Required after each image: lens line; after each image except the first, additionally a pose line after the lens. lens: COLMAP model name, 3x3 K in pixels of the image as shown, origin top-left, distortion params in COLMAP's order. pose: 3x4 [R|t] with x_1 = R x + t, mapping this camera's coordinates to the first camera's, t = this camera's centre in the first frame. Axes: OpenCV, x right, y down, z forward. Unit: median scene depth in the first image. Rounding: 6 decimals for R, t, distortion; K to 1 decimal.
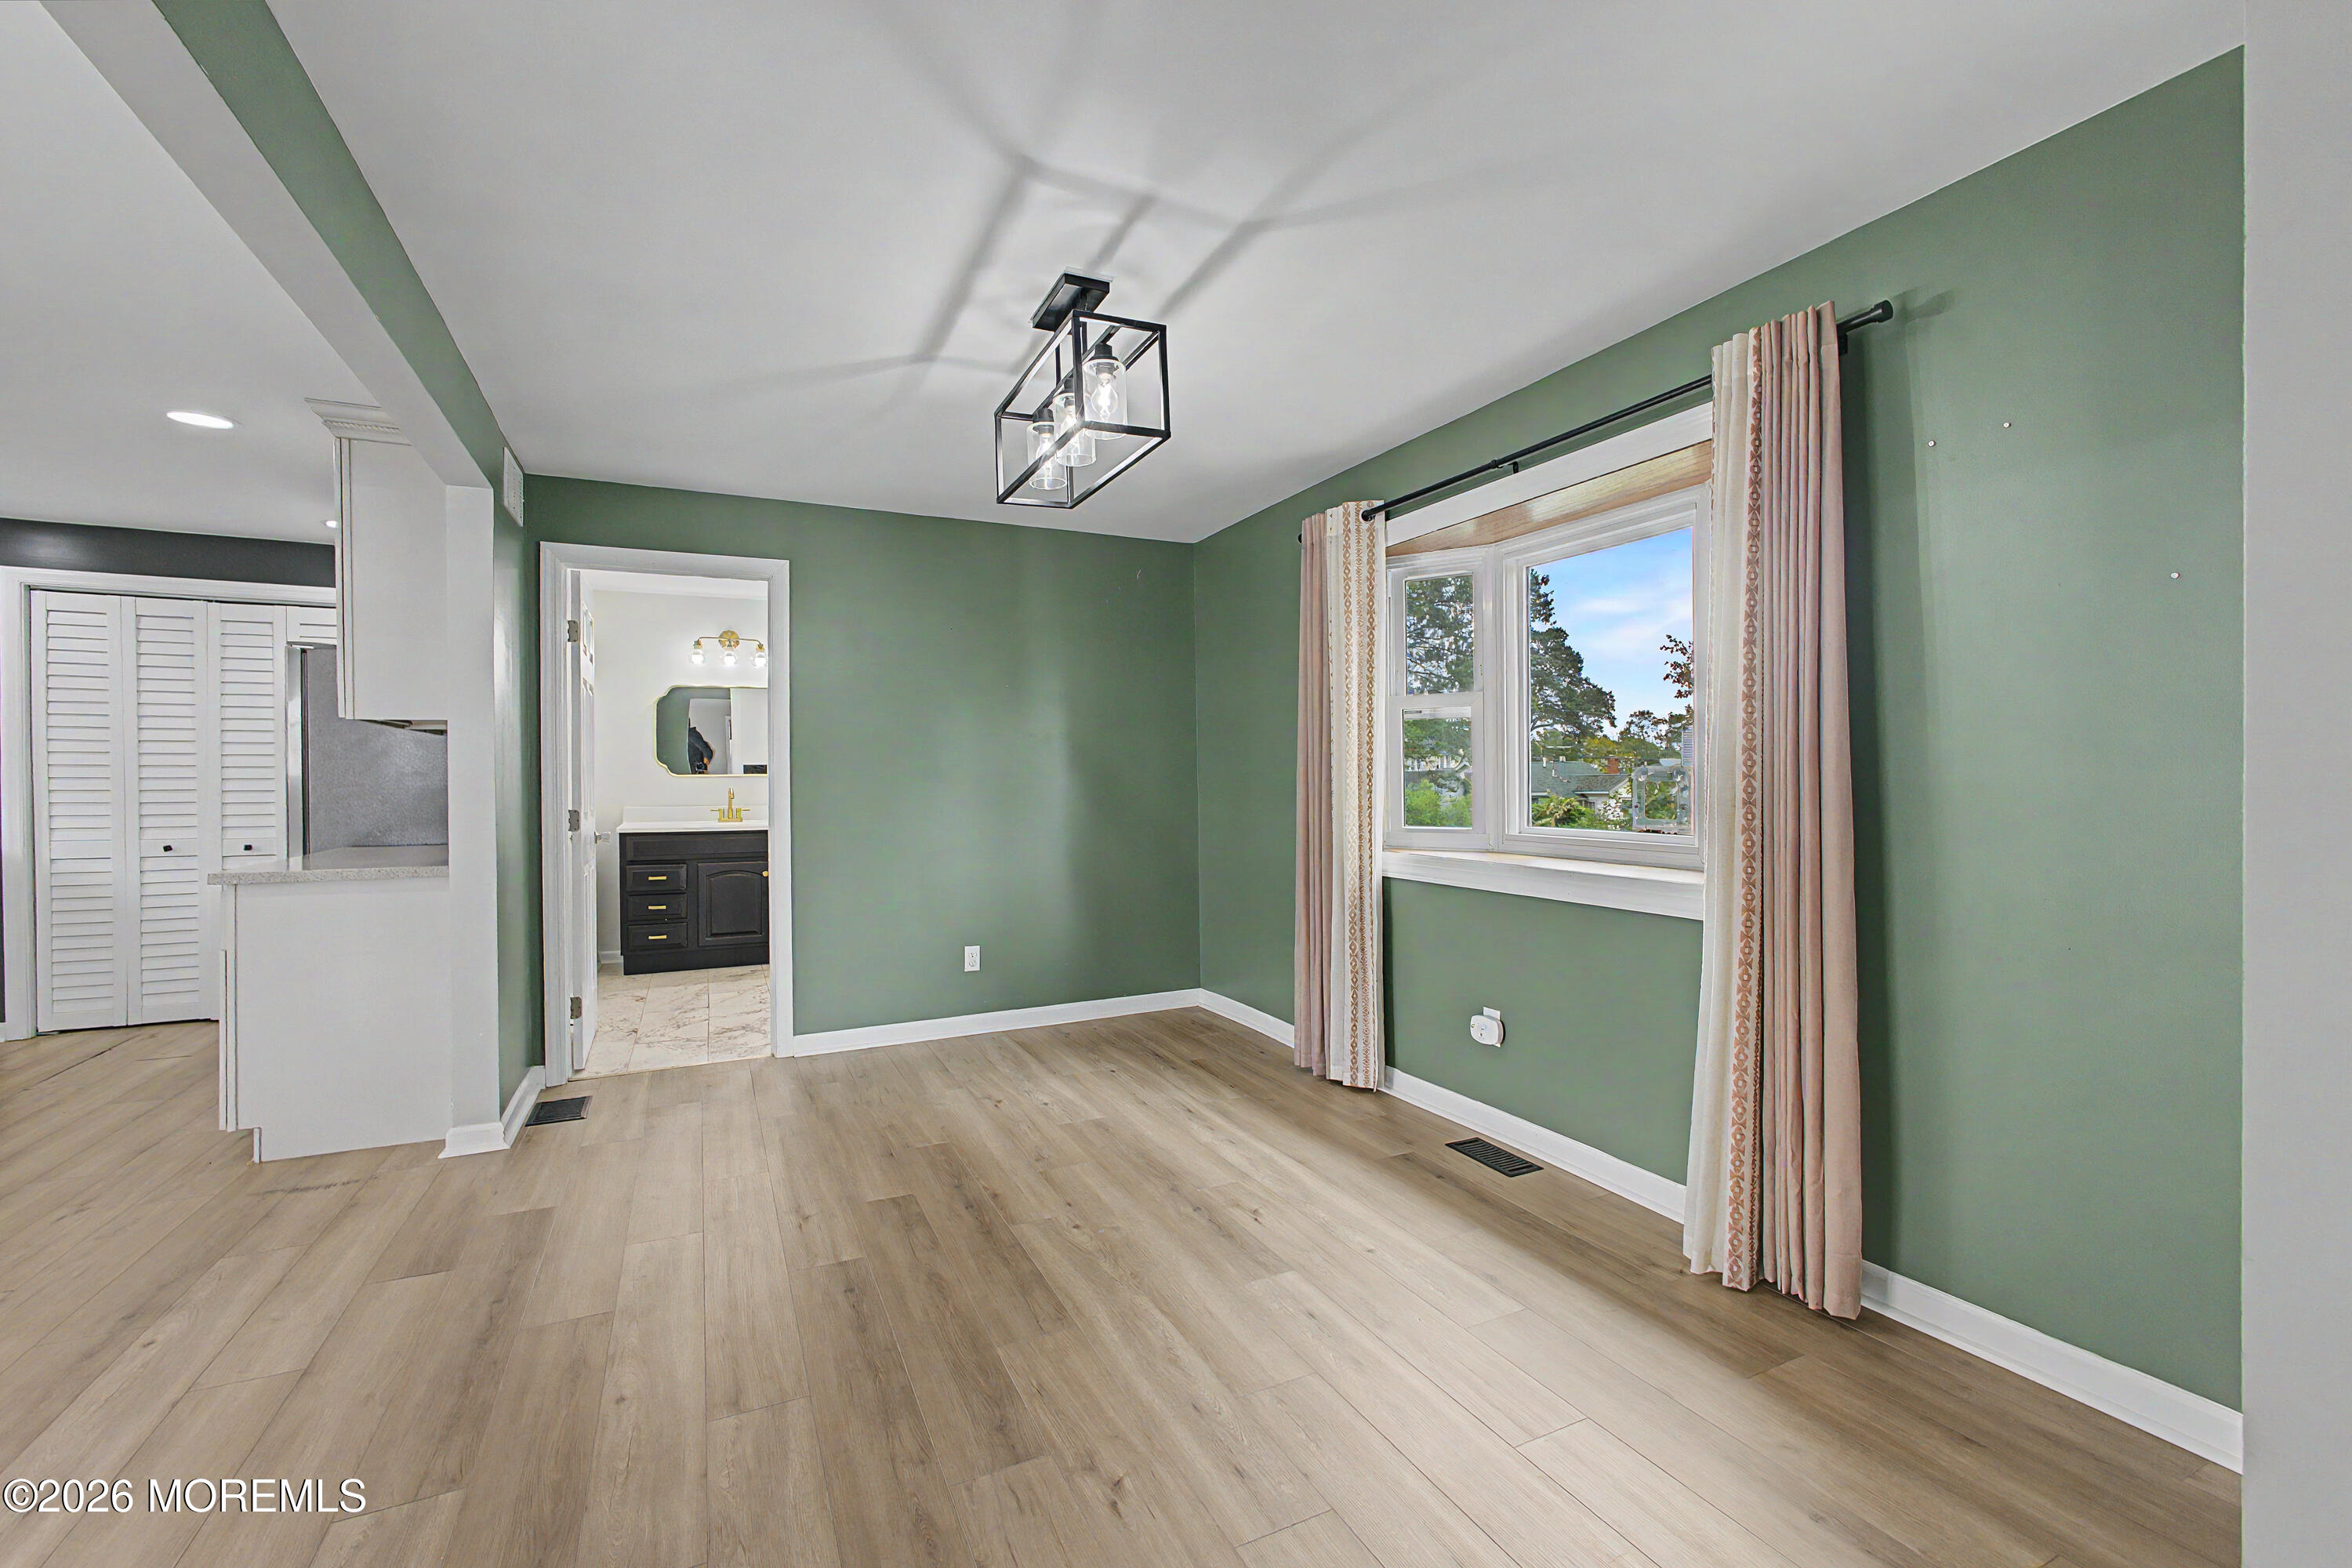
lens RADIAL K [[1016.4, 0, 1178.9], [0, 1016.4, 784.7], [0, 0, 1]] dist [-0.015842, 0.007583]
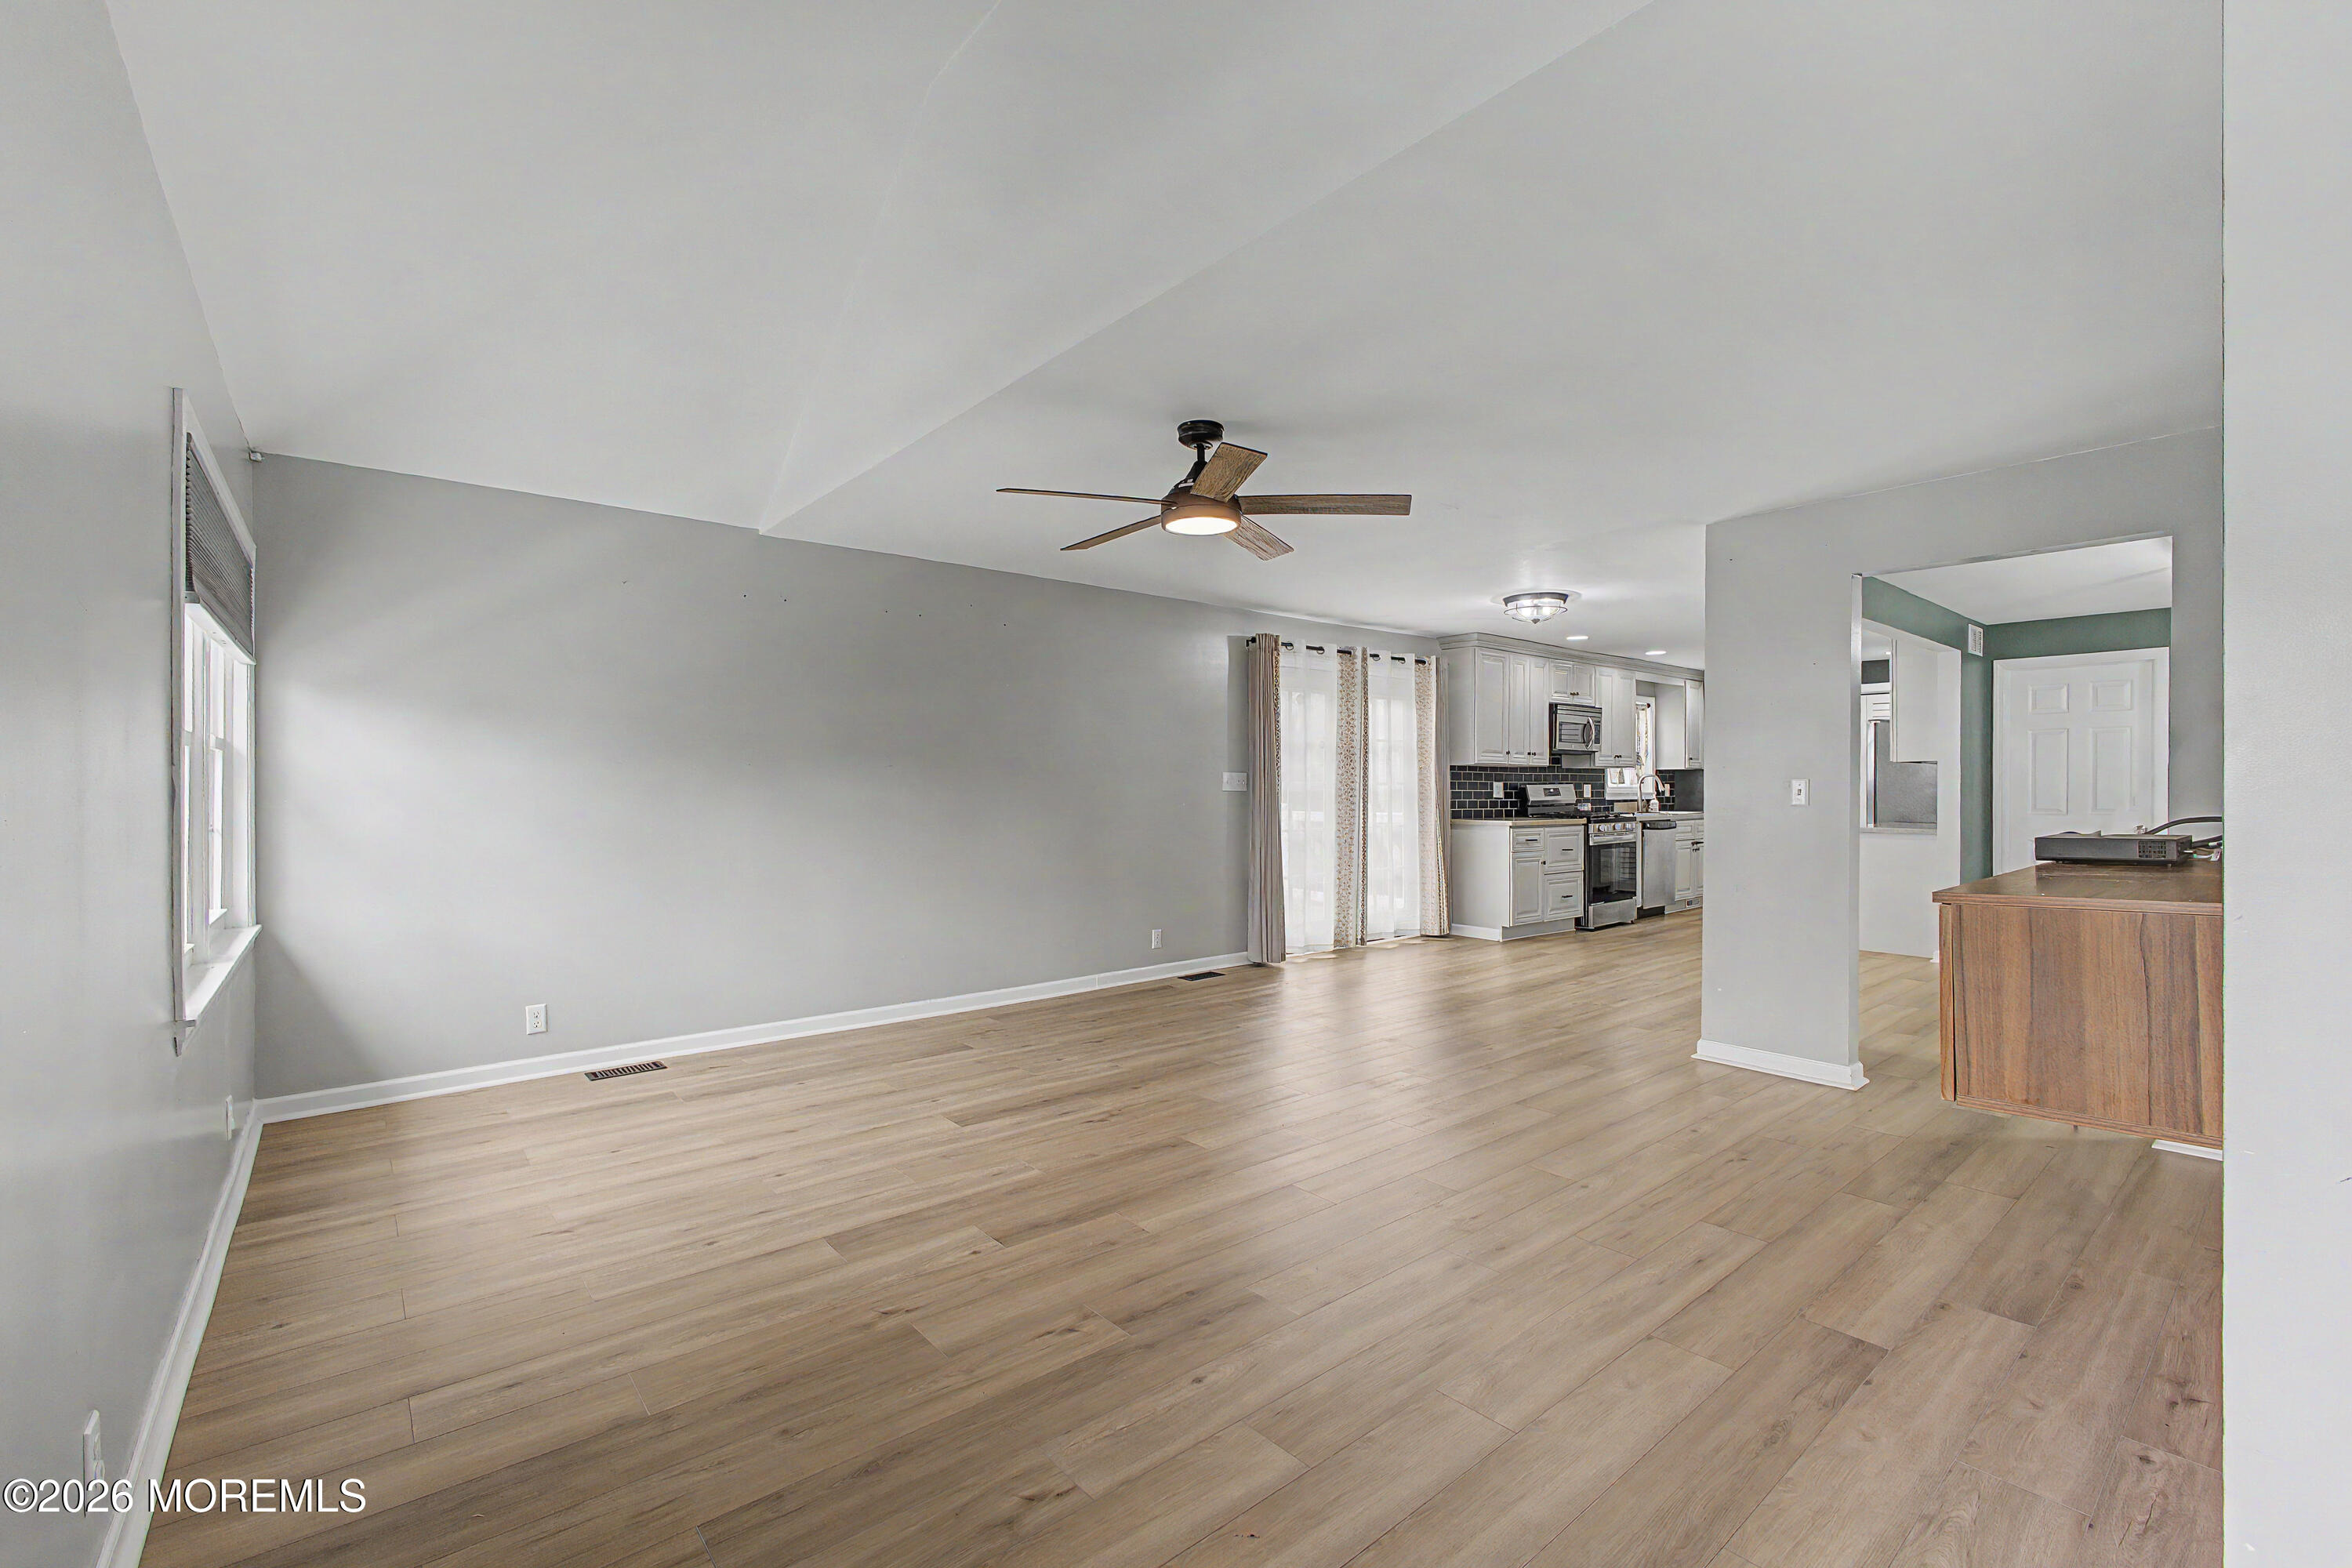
lens RADIAL K [[1009.6, 0, 1154.4], [0, 1009.6, 796.3], [0, 0, 1]] dist [-0.039505, -0.000128]
pose [[0.233066, 0.014942, -0.972346, 0.809544], [-0.007837, 0.999878, 0.013487, -0.003700], [0.972429, 0.004477, 0.233155, -0.968609]]
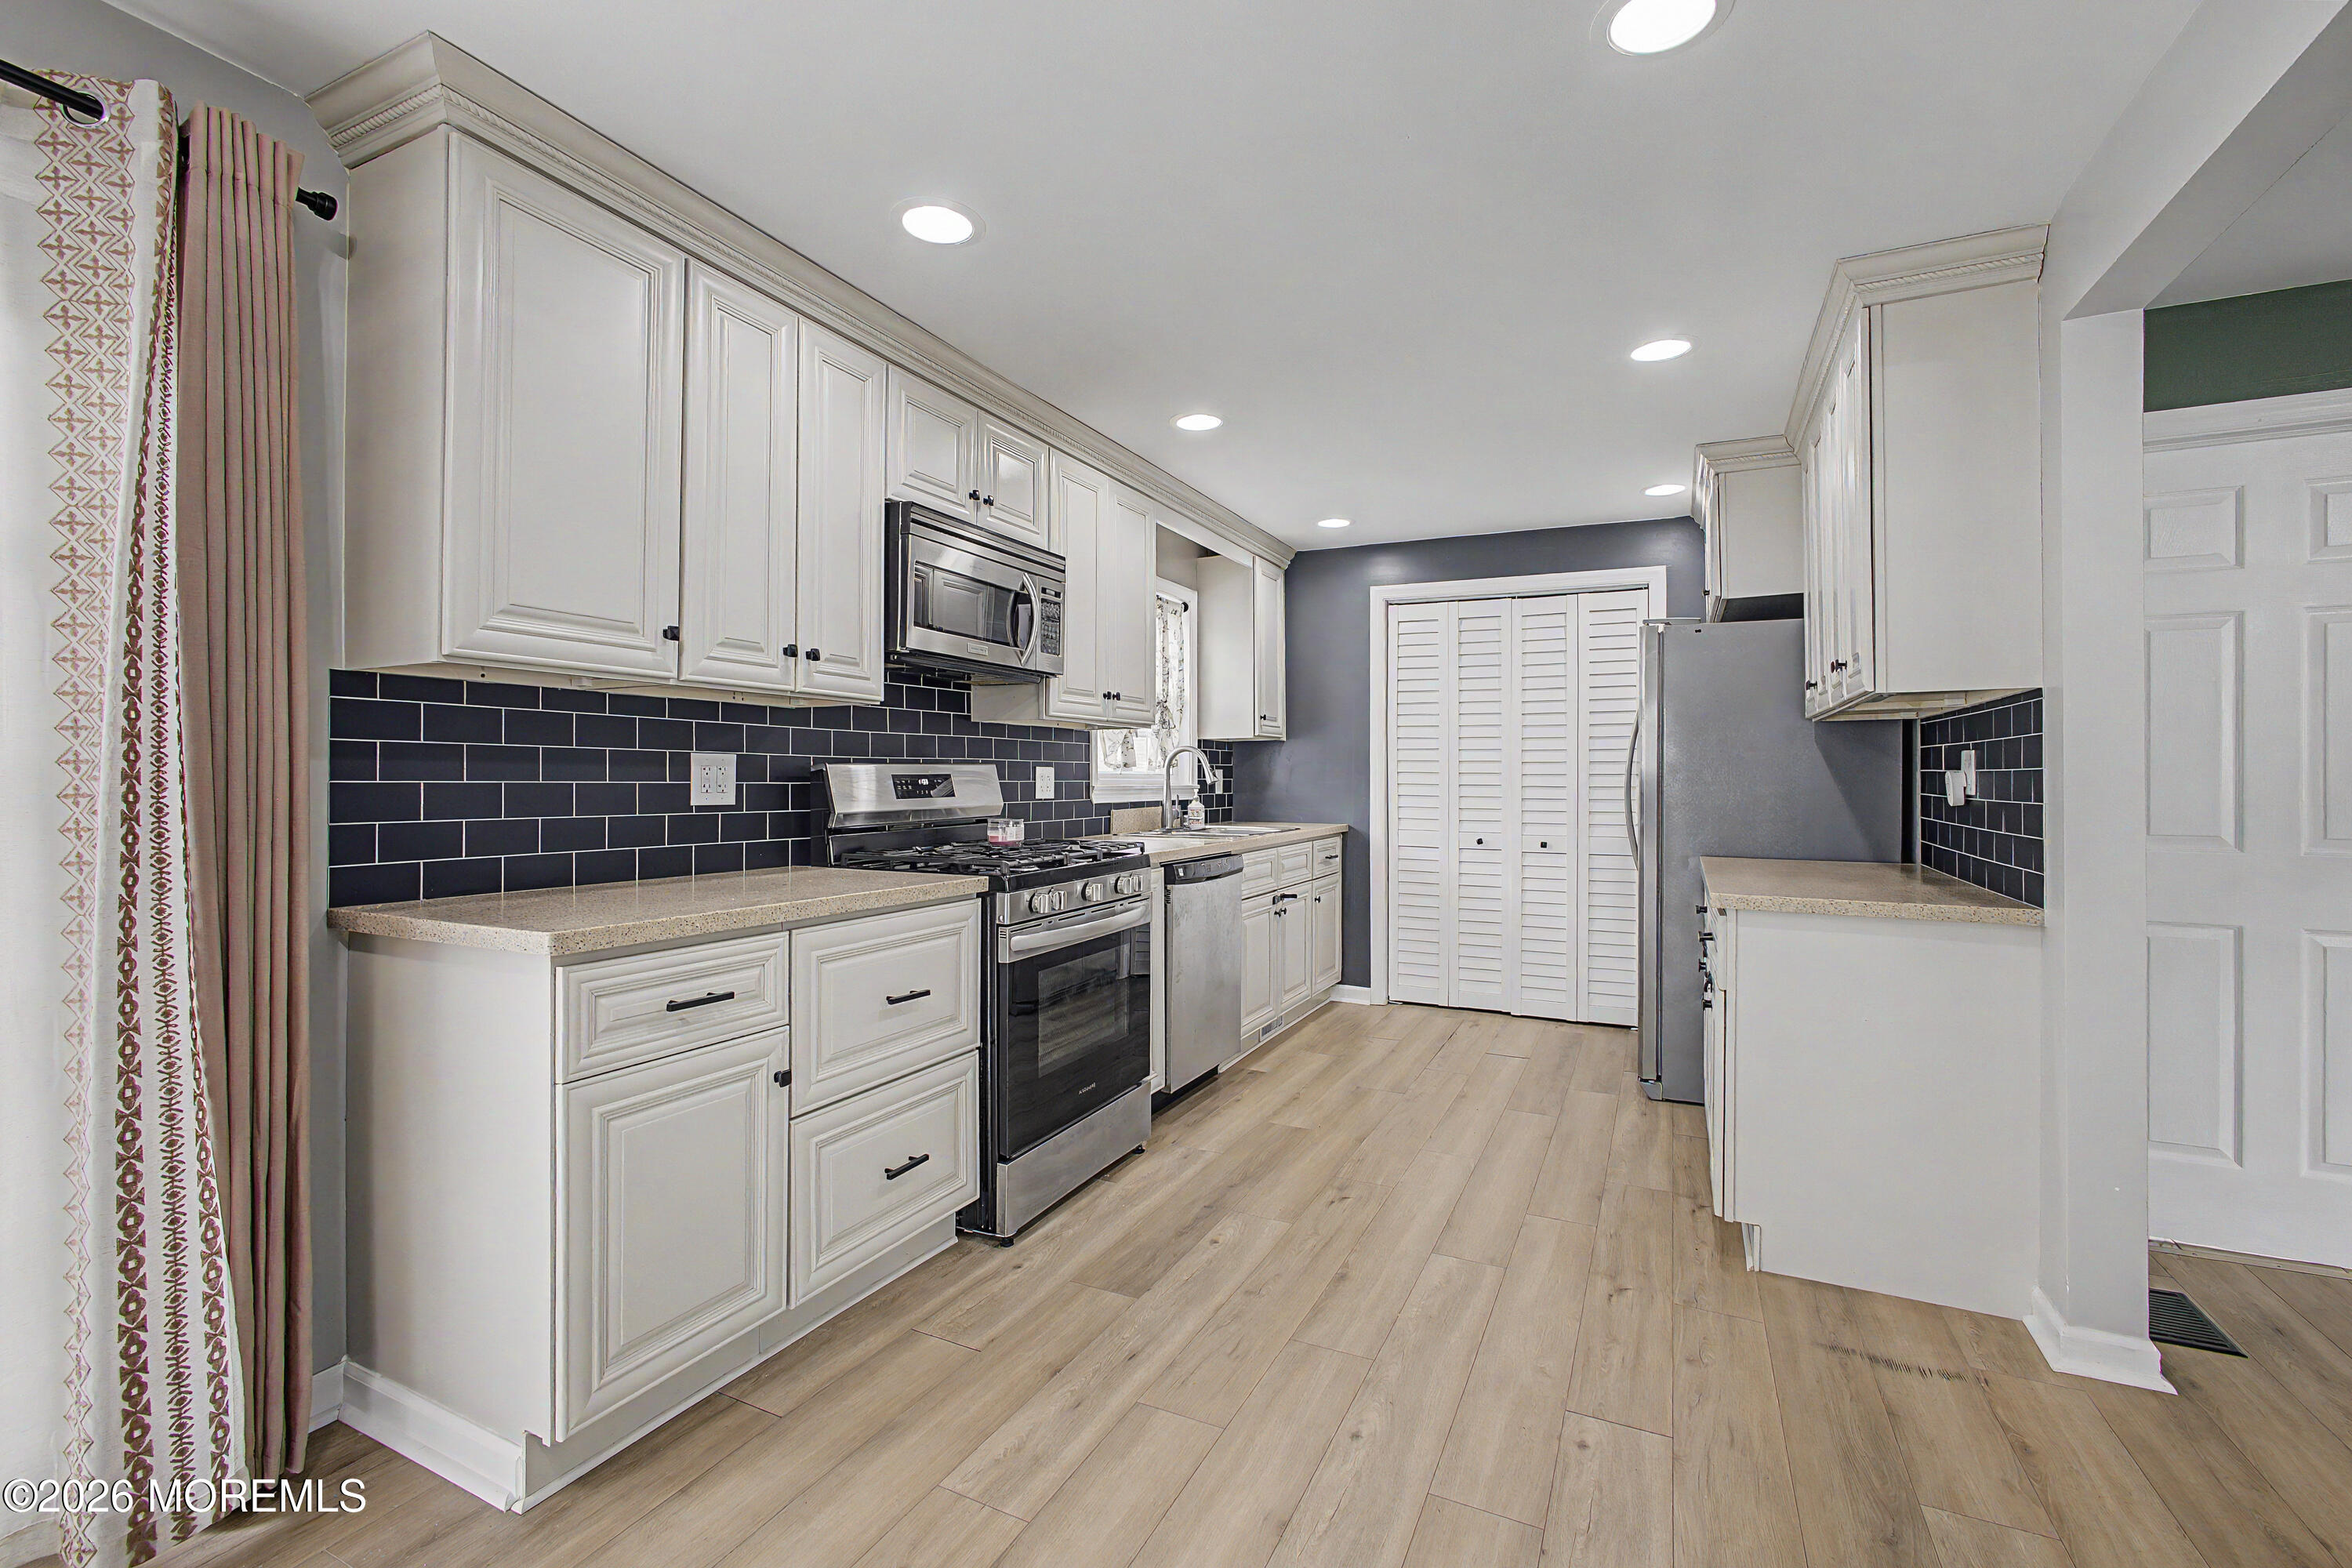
lens RADIAL K [[1020.0, 0, 1176.3], [0, 1020.0, 775.3], [0, 0, 1]] dist [-0.005059, 0.000529]
pose [[0.625640, 0.006975, -0.780081, -0.495239], [-0.012422, 0.999922, -0.001022, 0.000444], [0.780013, 0.010329, 0.625678, 0.134114]]
